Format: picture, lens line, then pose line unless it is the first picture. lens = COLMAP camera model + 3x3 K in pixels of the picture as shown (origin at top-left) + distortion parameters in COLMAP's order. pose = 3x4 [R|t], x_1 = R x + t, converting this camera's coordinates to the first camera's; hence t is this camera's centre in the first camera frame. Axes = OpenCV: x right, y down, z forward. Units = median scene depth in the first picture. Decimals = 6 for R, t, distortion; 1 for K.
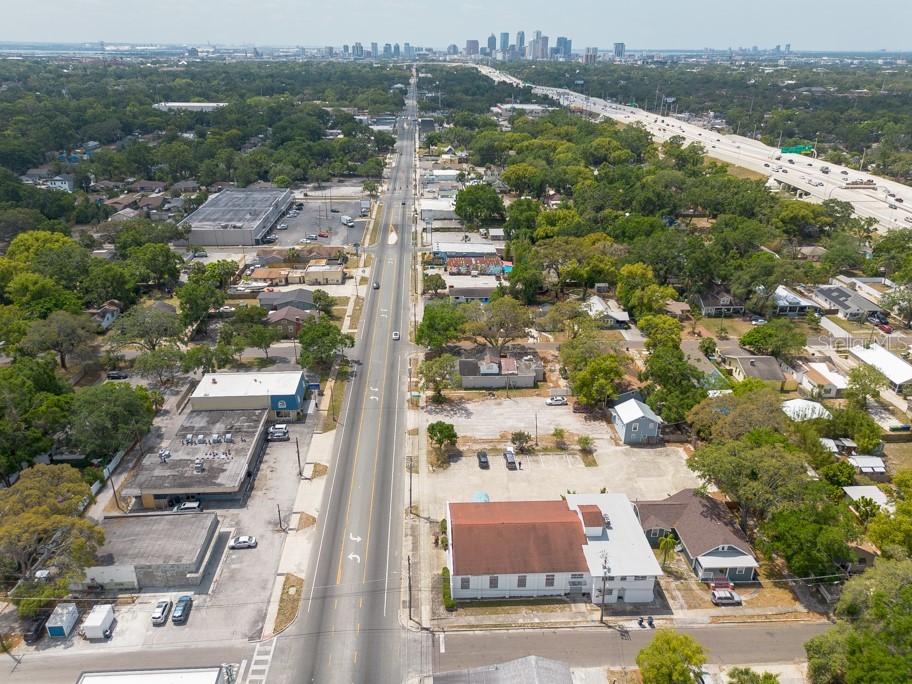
lens RADIAL K [[657.9, 0, 454.2], [0, 657.9, 344.5], [0, 0, 1]] dist [0.072198, -0.076053]
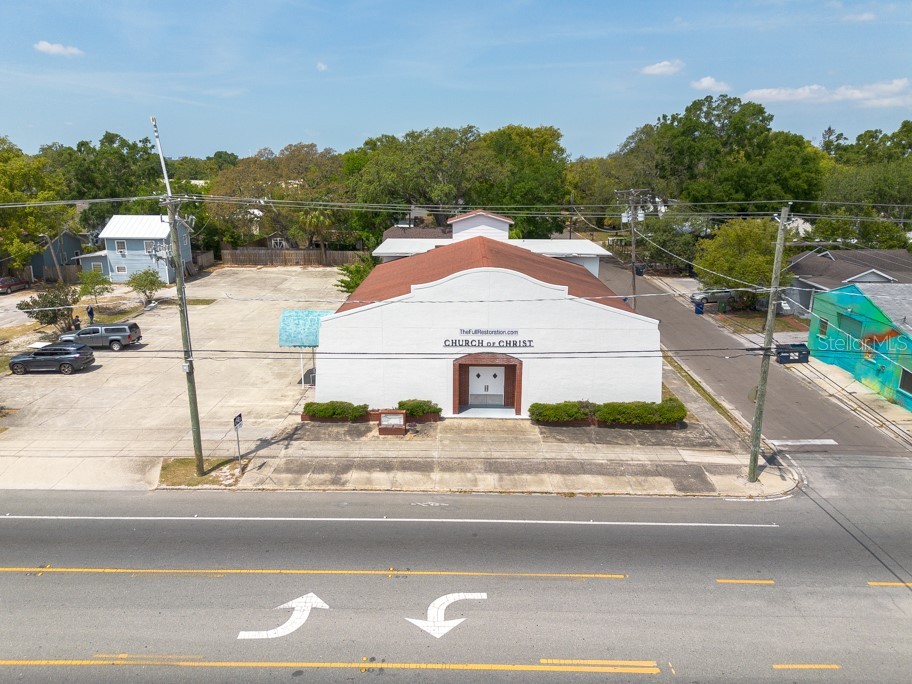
lens RADIAL K [[657.9, 0, 454.2], [0, 657.9, 344.5], [0, 0, 1]] dist [0.072198, -0.076053]
pose [[0.067629, -0.270126, 0.960447, -0.229802], [0.407274, 0.886267, 0.220585, 0.161063], [-0.910798, 0.376248, 0.169953, 0.702407]]
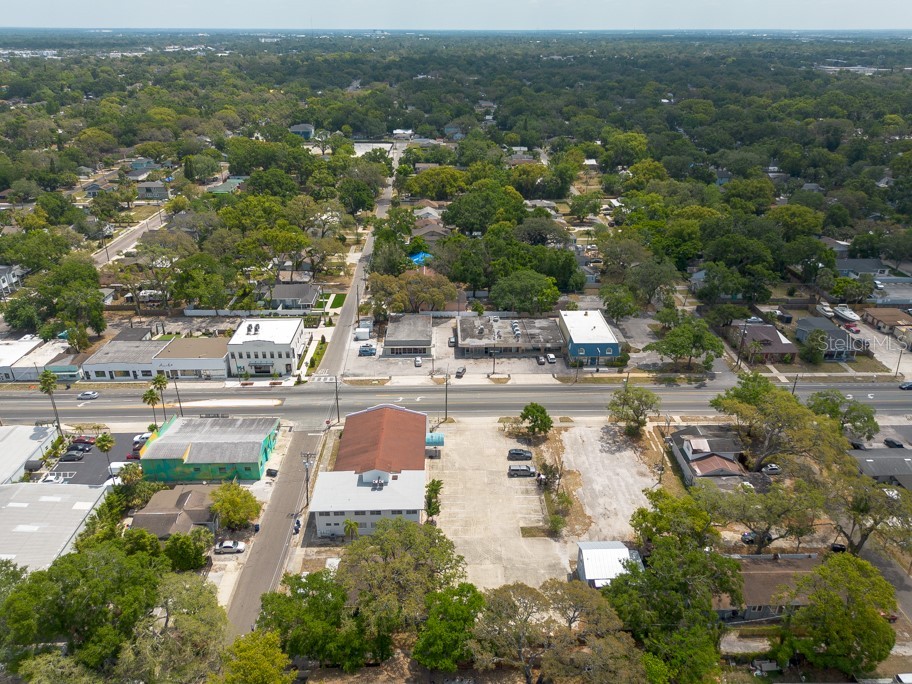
lens RADIAL K [[649.4, 0, 454.0], [0, 649.4, 346.6], [0, 0, 1]] dist [0.073298, -0.075529]
pose [[-0.030175, 0.431852, -0.901440, 0.801389], [-0.414127, 0.815402, 0.404497, -0.295687], [0.909719, 0.385517, 0.154236, 0.632685]]
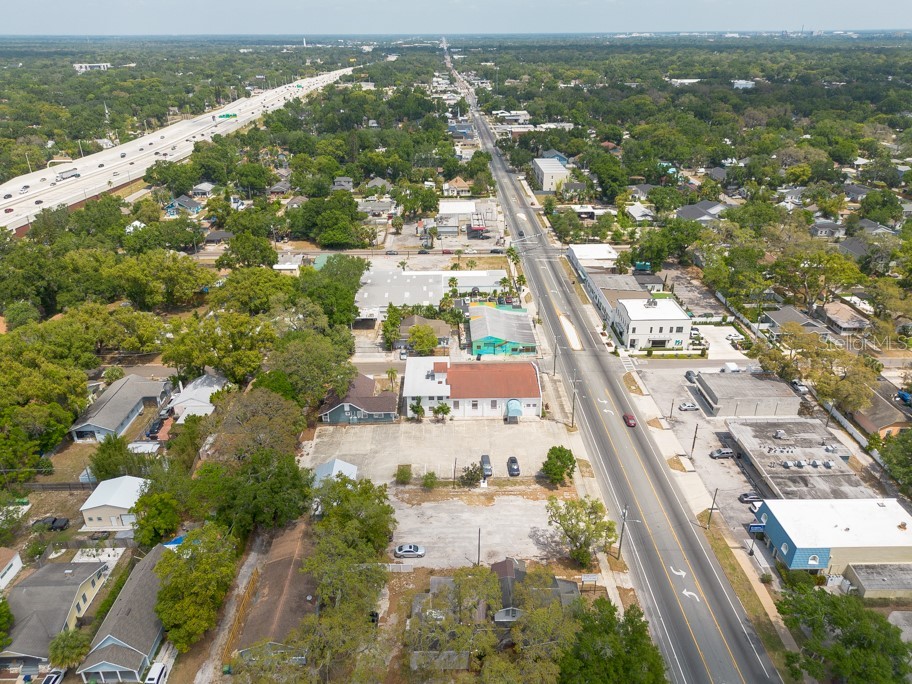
lens RADIAL K [[649.4, 0, 454.0], [0, 649.4, 346.6], [0, 0, 1]] dist [0.073298, -0.075529]
pose [[-0.999379, -0.015491, 0.031644, 0.095573], [0.014366, 0.640931, 0.767464, -0.628879], [-0.032171, 0.767442, -0.640311, 1.362930]]
